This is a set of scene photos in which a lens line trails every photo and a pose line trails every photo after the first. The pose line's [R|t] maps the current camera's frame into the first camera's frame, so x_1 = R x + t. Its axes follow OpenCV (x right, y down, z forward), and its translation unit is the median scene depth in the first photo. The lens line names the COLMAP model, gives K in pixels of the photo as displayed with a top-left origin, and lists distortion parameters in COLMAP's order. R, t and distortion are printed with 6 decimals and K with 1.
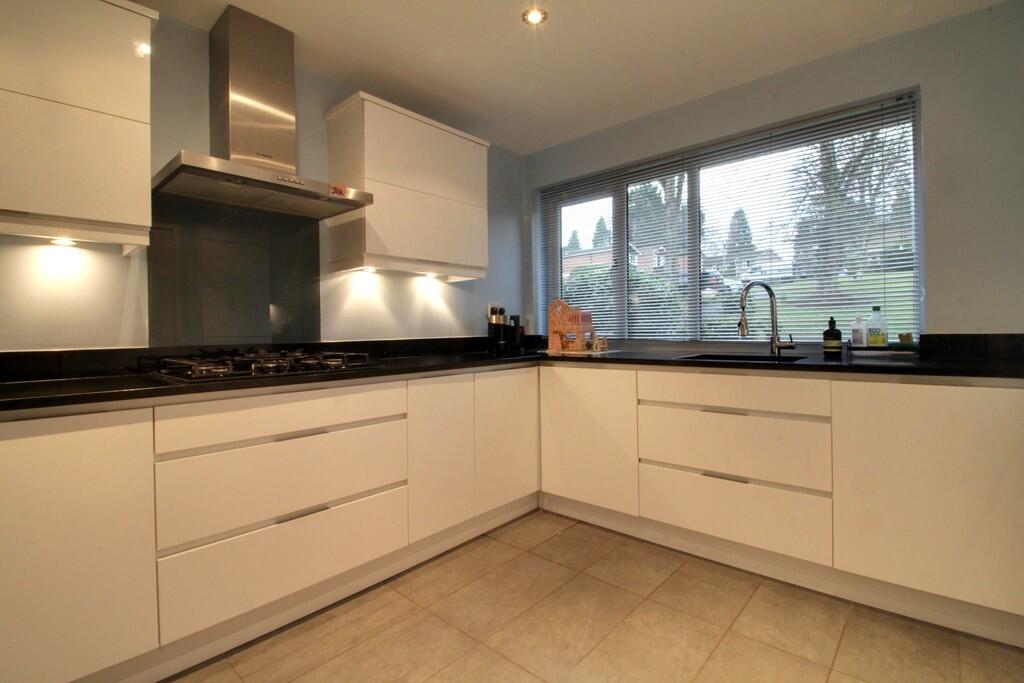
lens RADIAL K [[473.4, 0, 511.6], [0, 473.4, 331.1], [0, 0, 1]] dist [0.002116, -0.013899]
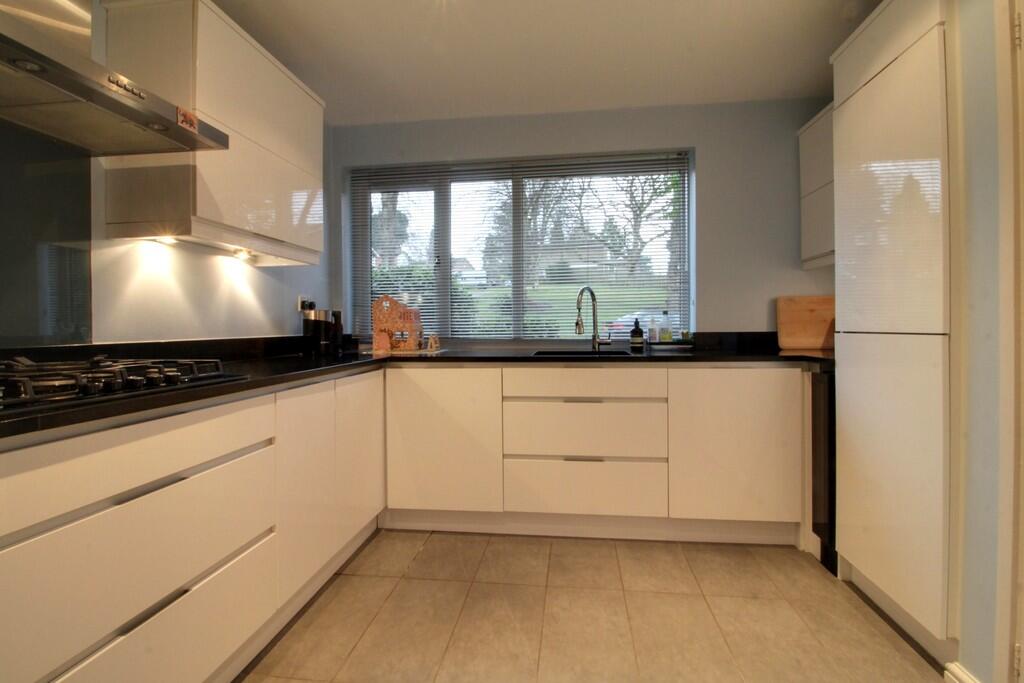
lens RADIAL K [[482.3, 0, 509.5], [0, 482.3, 330.9], [0, 0, 1]] dist [0.001498, -0.014407]
pose [[0.822837, 0.002407, 0.568272, -0.324766], [-0.001642, 0.999997, -0.001858, 0.005624], [-0.568275, 0.000596, 0.822839, 0.147512]]
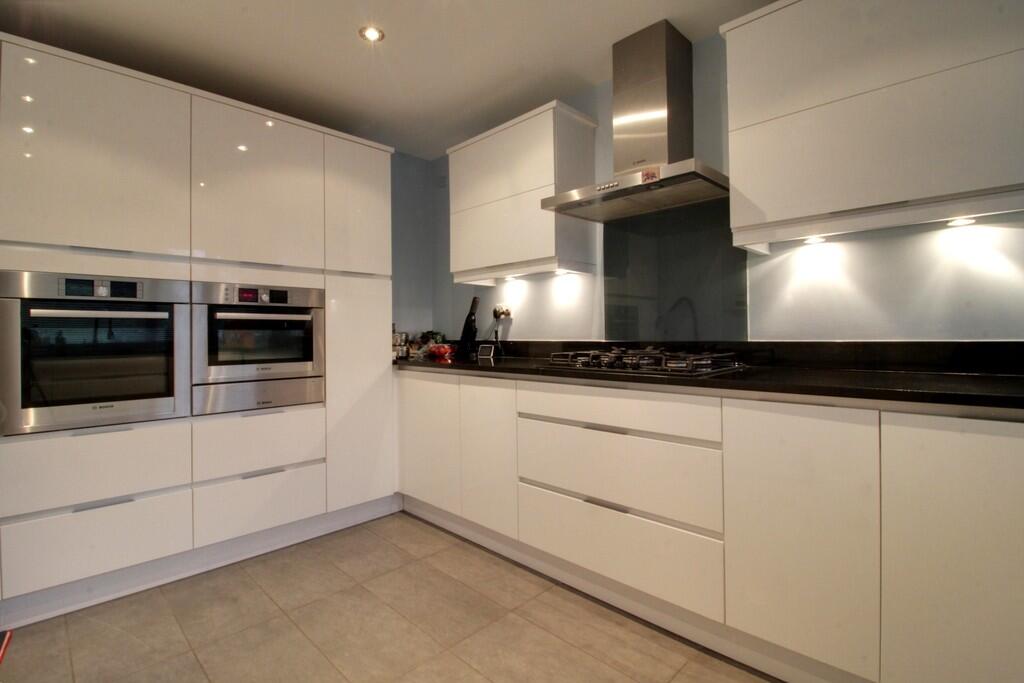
lens RADIAL K [[482.3, 0, 509.5], [0, 482.3, 330.9], [0, 0, 1]] dist [0.001498, -0.014407]
pose [[-0.055807, 0.009194, -0.998399, 0.494868], [0.011367, 0.999899, 0.008572, -0.007286], [0.998377, -0.010870, -0.055906, 0.668494]]
